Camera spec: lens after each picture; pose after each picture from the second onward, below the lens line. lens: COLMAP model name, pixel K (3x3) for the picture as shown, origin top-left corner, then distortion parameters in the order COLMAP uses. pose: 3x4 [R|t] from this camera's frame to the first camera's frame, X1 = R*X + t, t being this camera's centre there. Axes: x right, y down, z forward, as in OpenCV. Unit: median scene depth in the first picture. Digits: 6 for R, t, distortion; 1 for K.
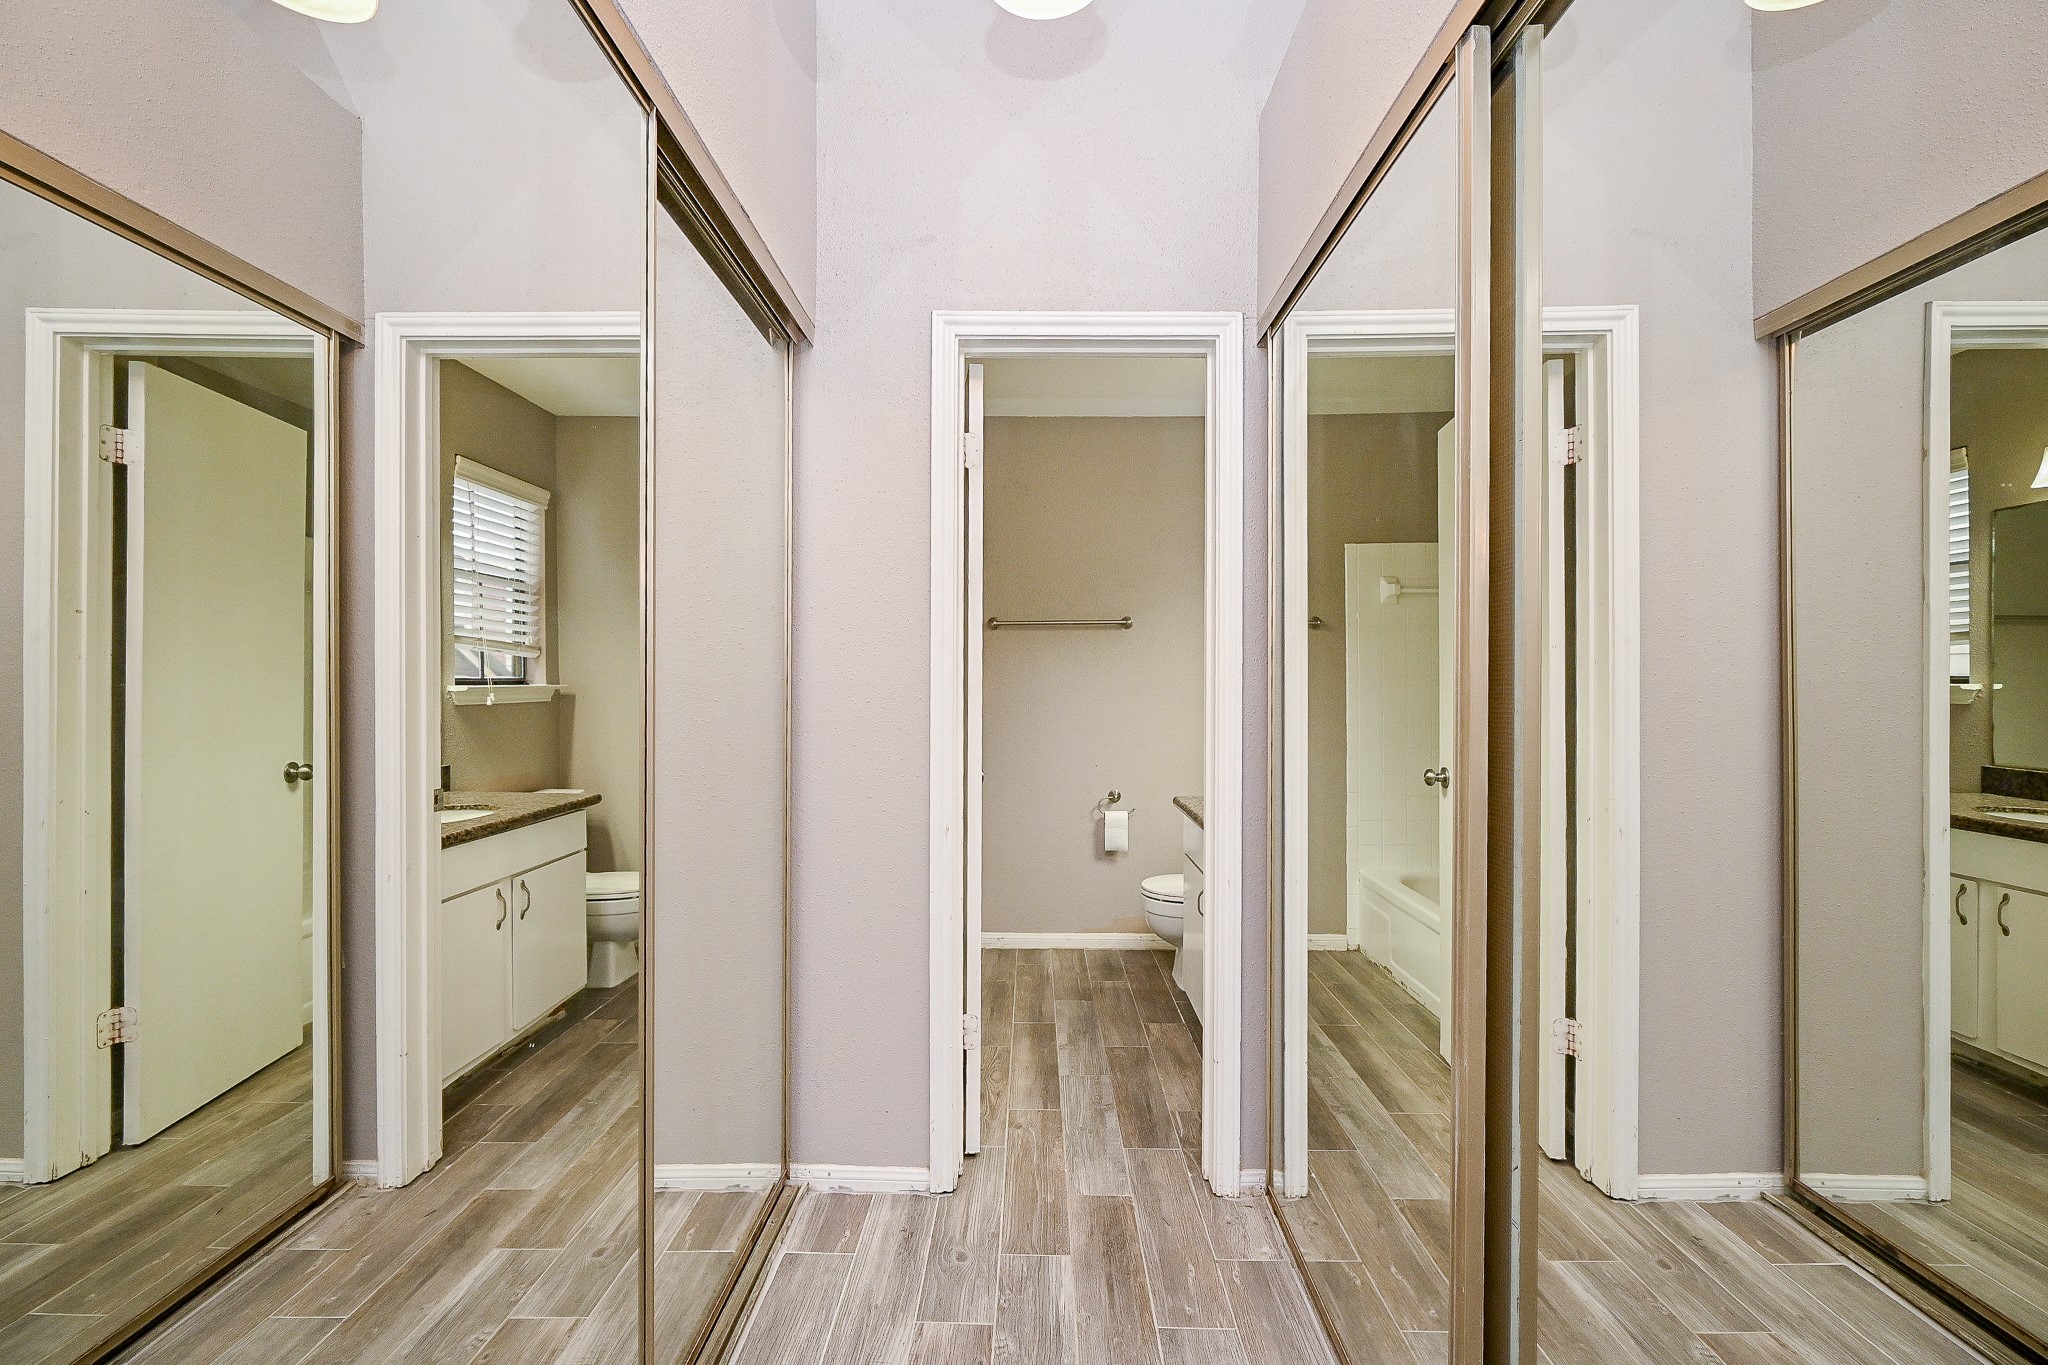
lens RADIAL K [[855.9, 0, 1029.3], [0, 855.9, 686.6], [0, 0, 1]] dist [-0.001249, 0.000316]
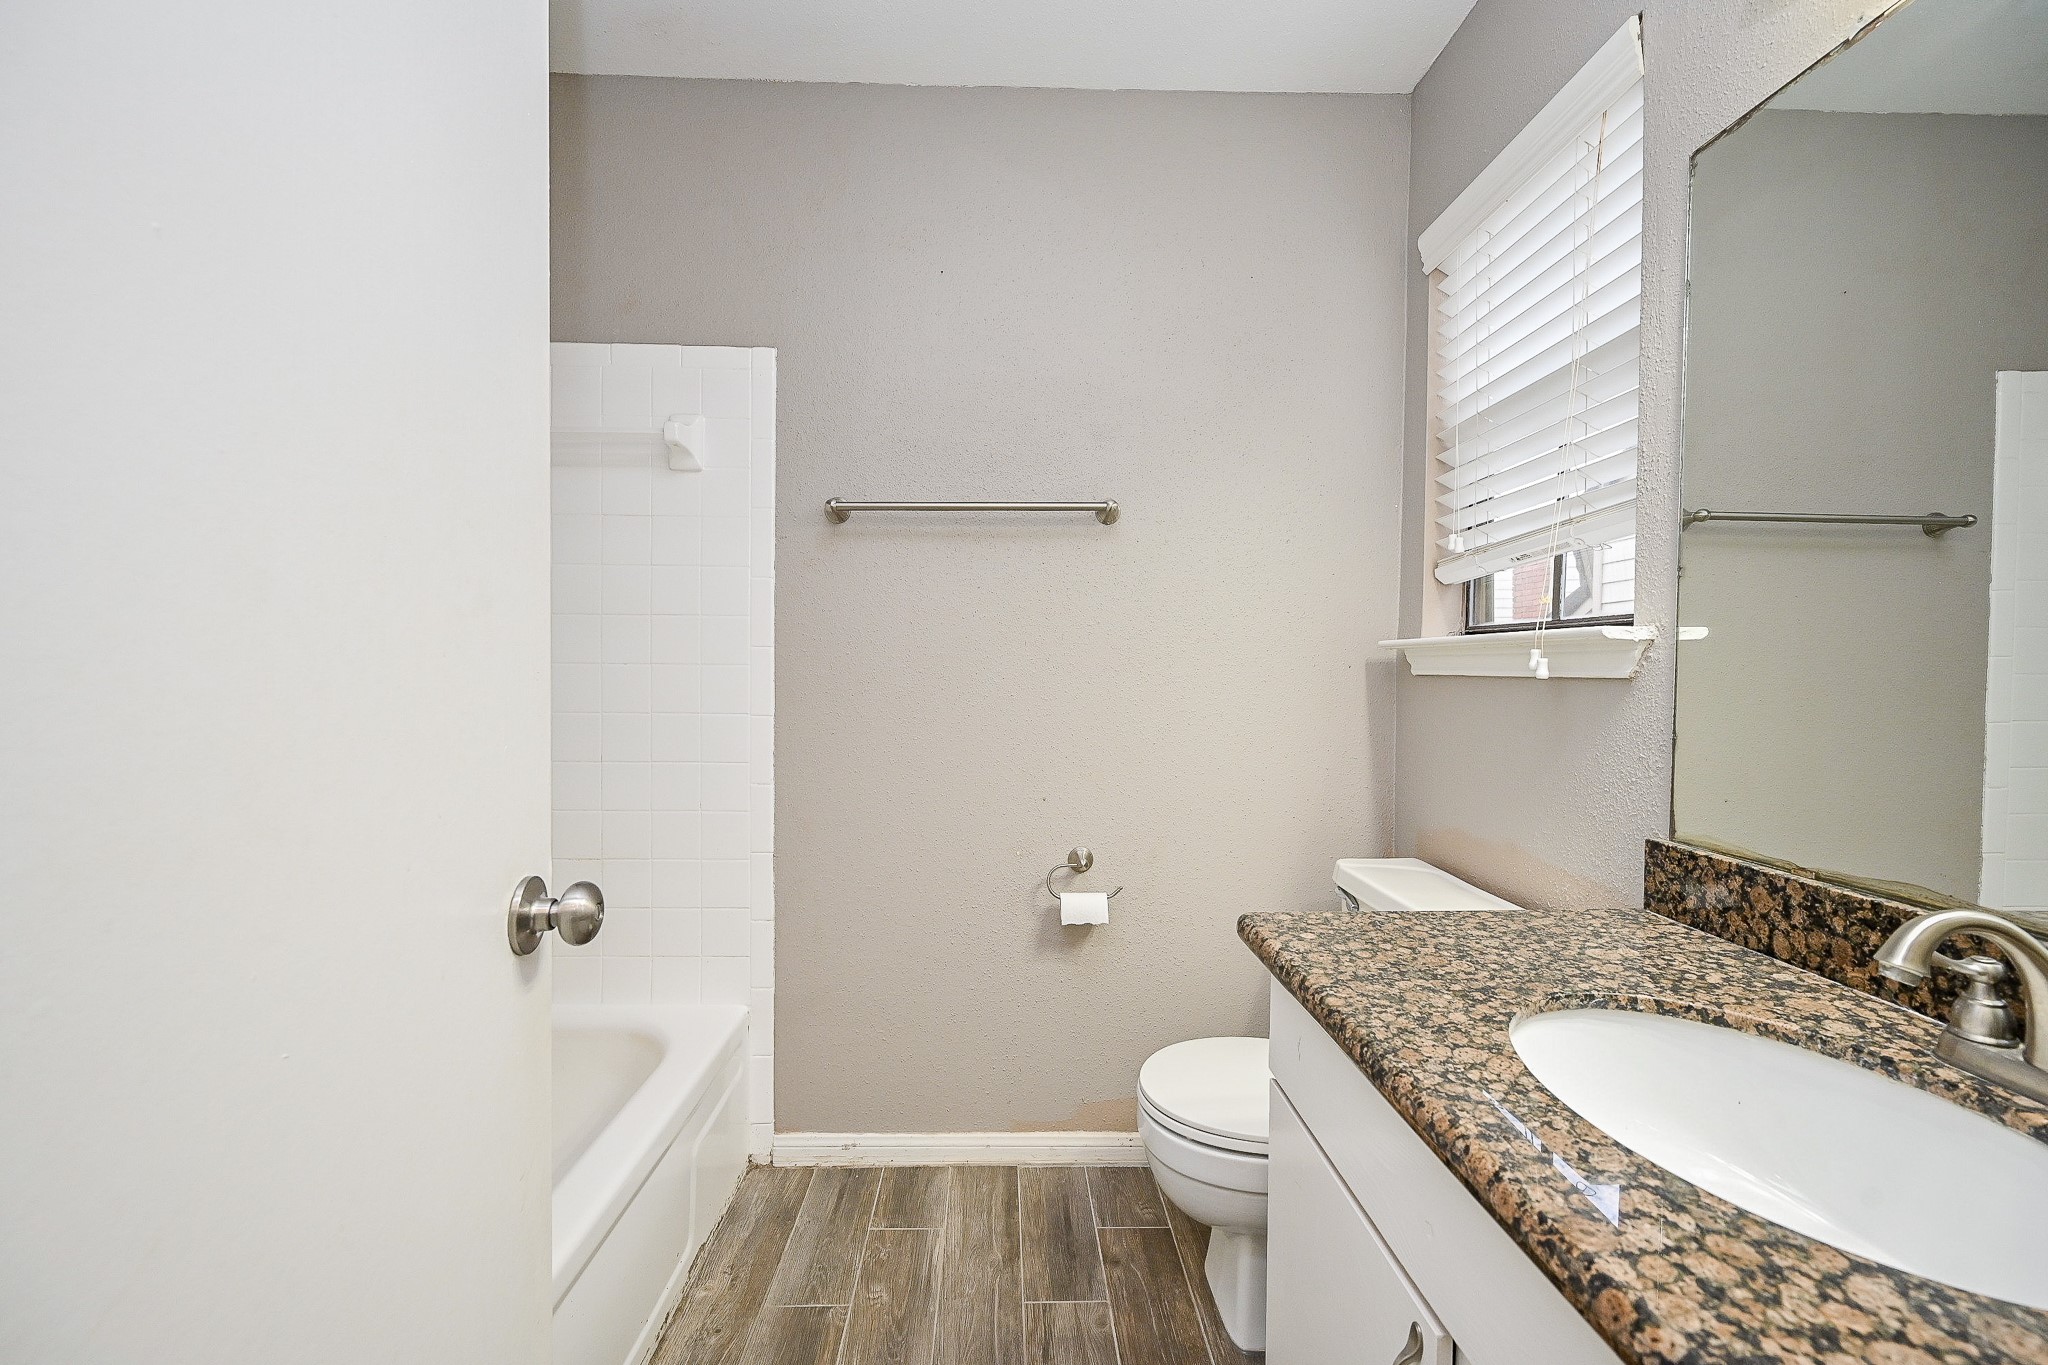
lens RADIAL K [[855.9, 0, 1022.5], [0, 855.9, 682.4], [0, 0, 1]] dist [-0.001249, 0.000316]
pose [[0.999527, 0.005739, 0.030222, 0.050561], [-0.006285, 0.999818, 0.018006, 0.016532], [-0.030114, -0.018188, 0.999381, 0.510755]]
